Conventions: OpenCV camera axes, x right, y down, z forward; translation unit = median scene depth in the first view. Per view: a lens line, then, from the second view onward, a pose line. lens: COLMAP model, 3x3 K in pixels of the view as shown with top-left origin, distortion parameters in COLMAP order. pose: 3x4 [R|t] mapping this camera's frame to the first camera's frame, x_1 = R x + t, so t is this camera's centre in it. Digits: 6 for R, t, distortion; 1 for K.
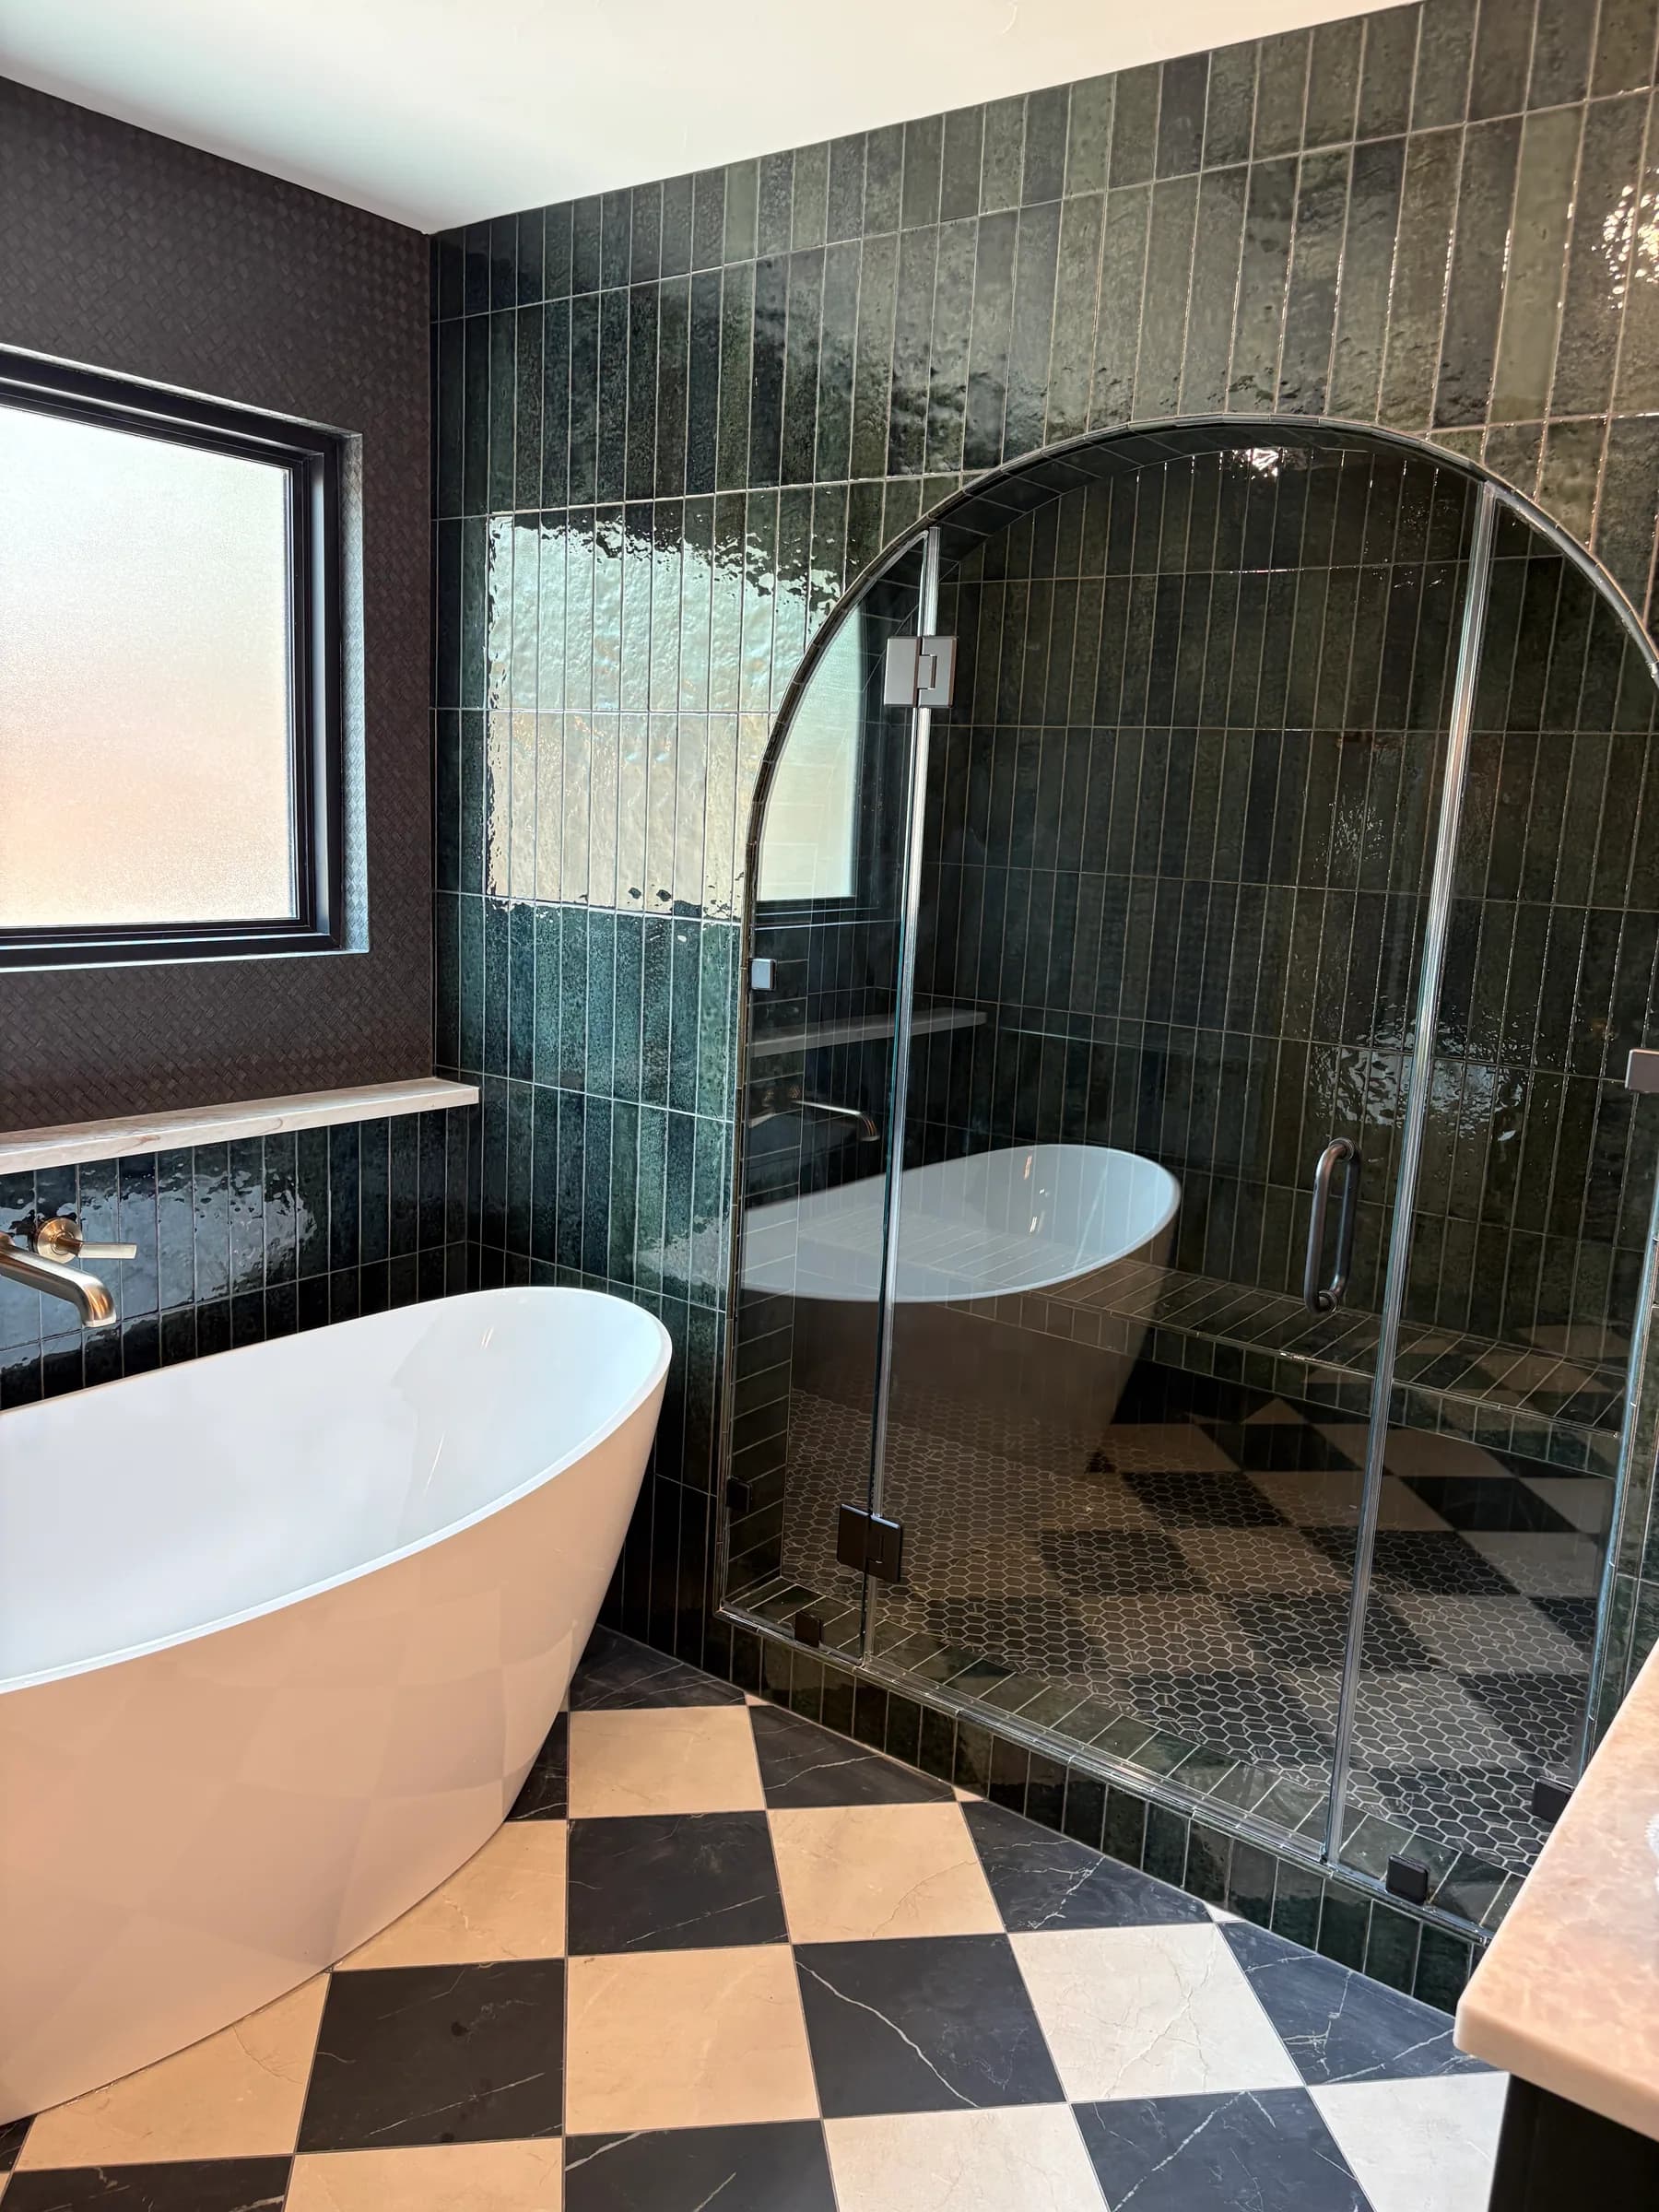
lens RADIAL K [[1693.3, 0, 825.4], [0, 1693.3, 1118.4], [0, 0, 1]] dist [0.071449, -0.075393]
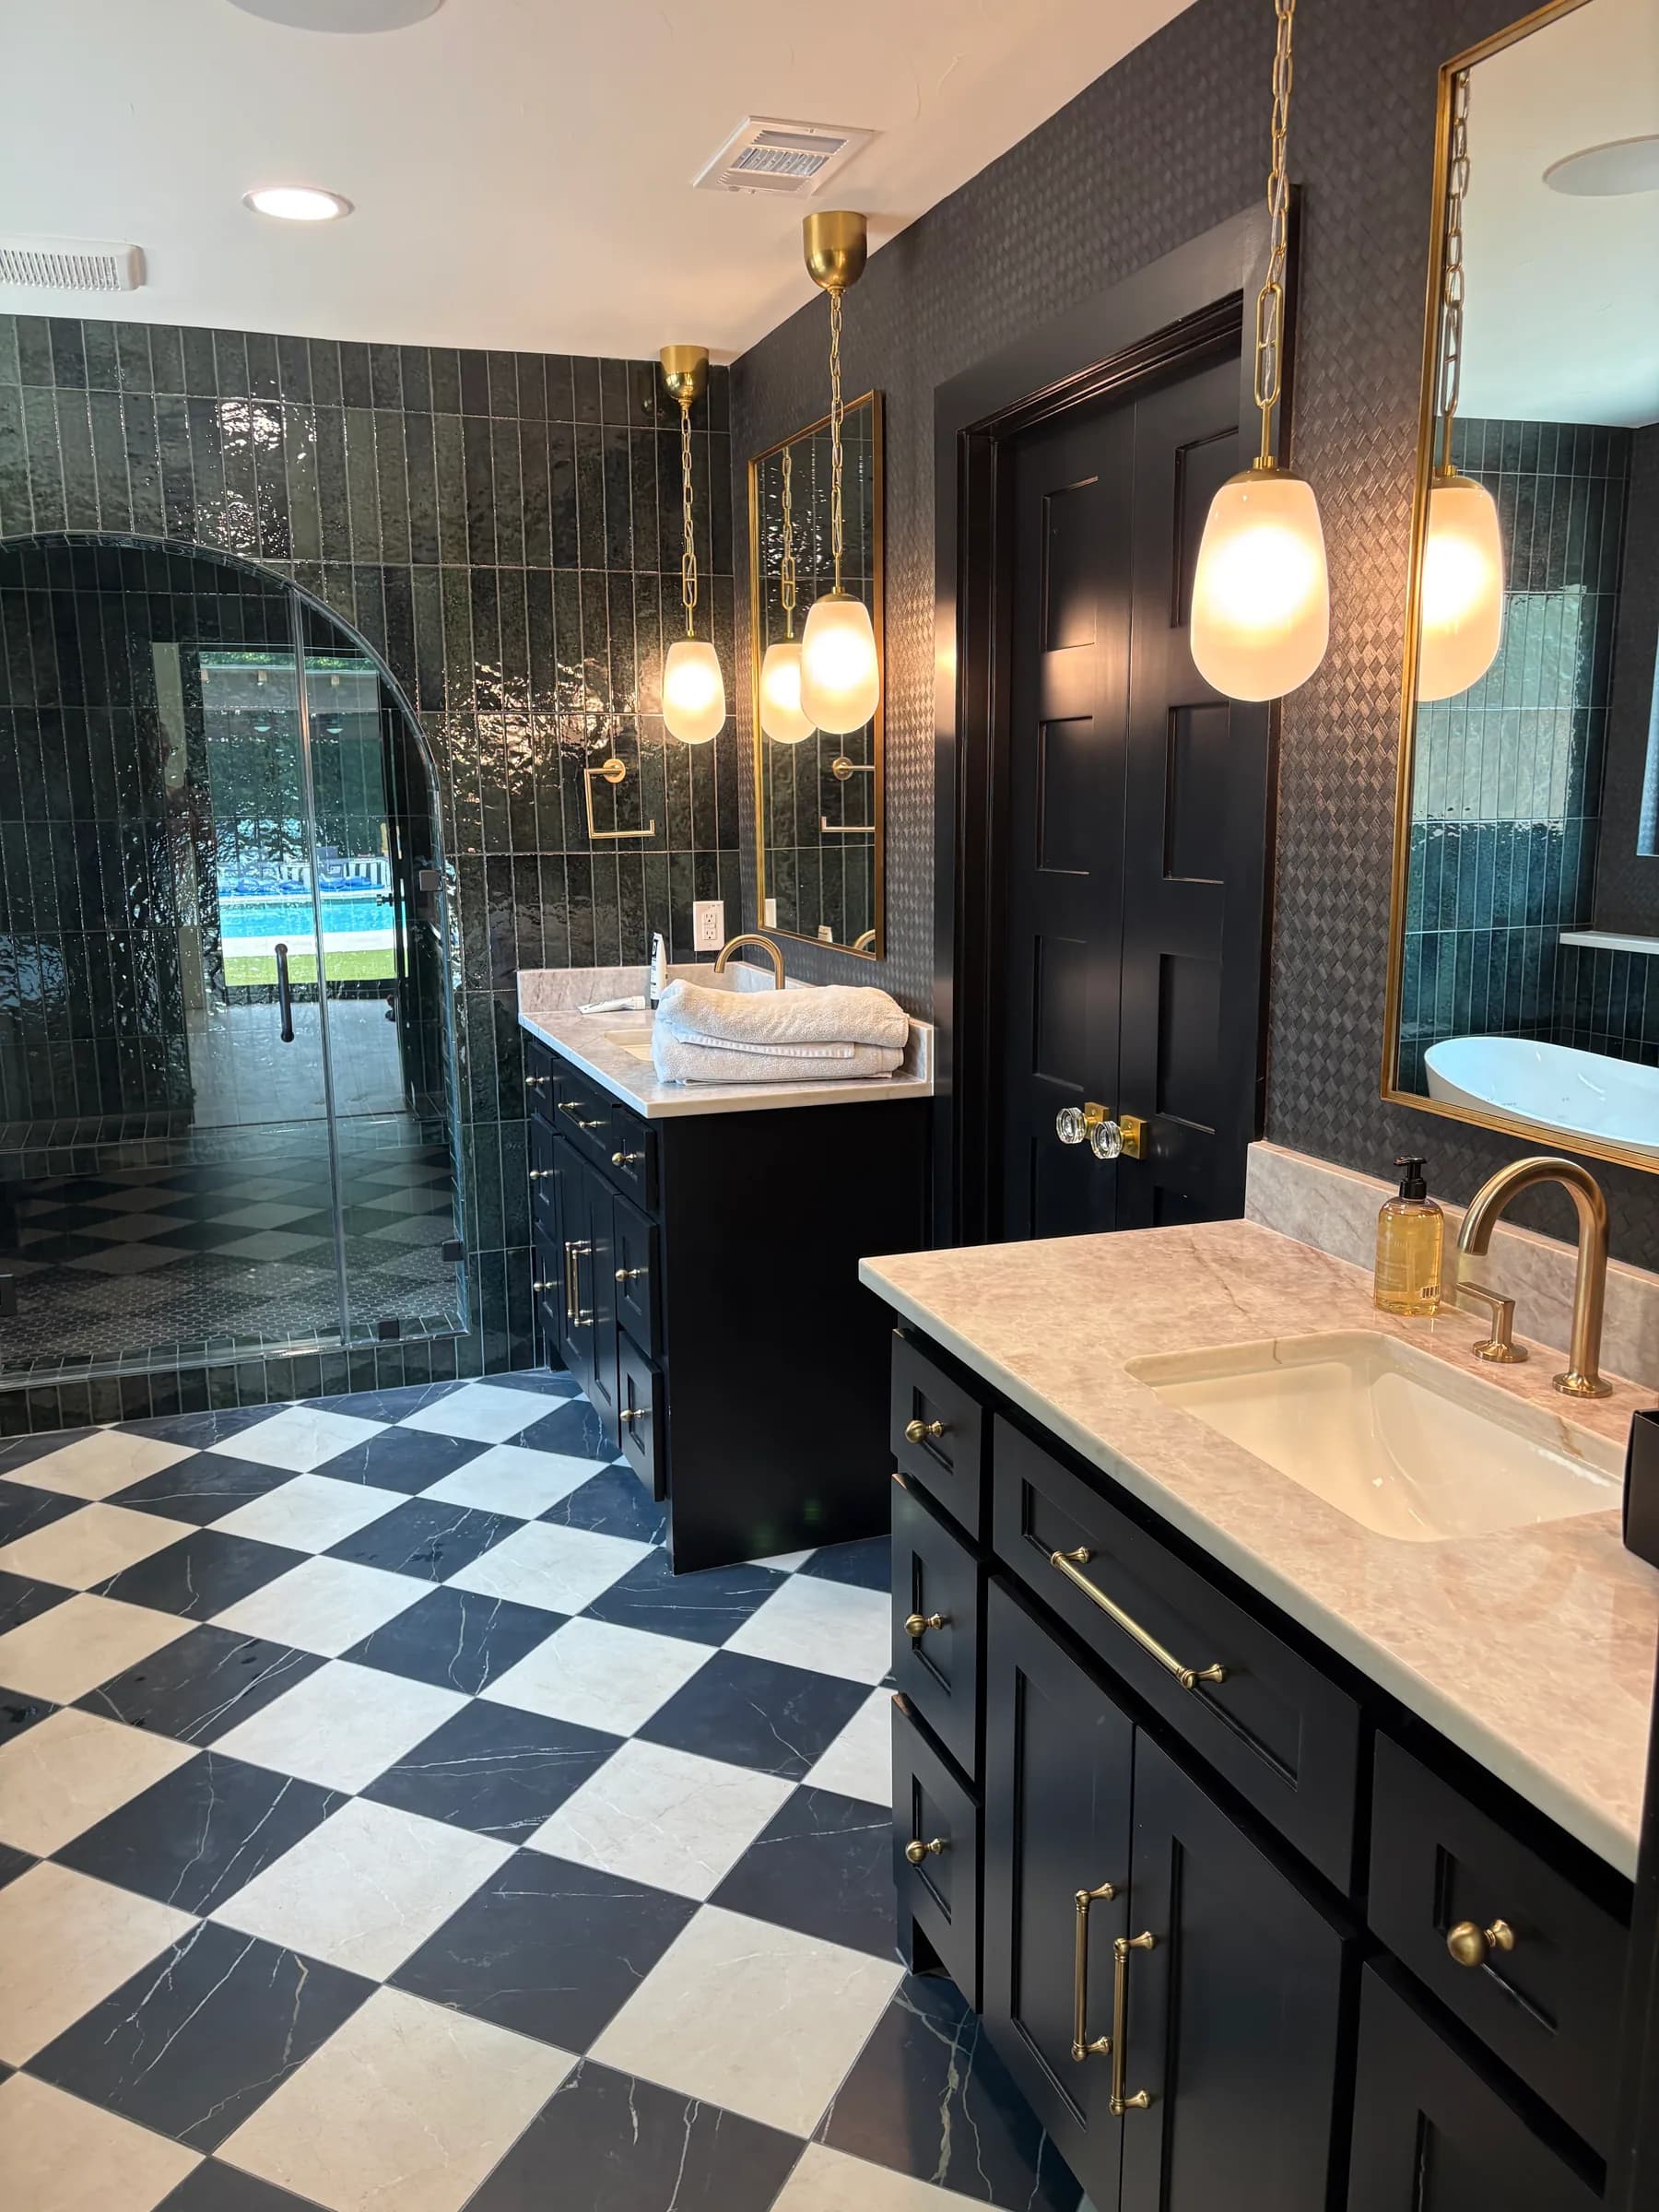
lens RADIAL K [[1693.3, 0, 825.4], [0, 1693.3, 1118.4], [0, 0, 1]] dist [0.071449, -0.075393]
pose [[0.547760, -0.214624, 0.808638, -0.692229], [0.189428, 0.973251, 0.129999, 0.052307], [-0.814909, 0.081971, 0.573763, -0.388425]]
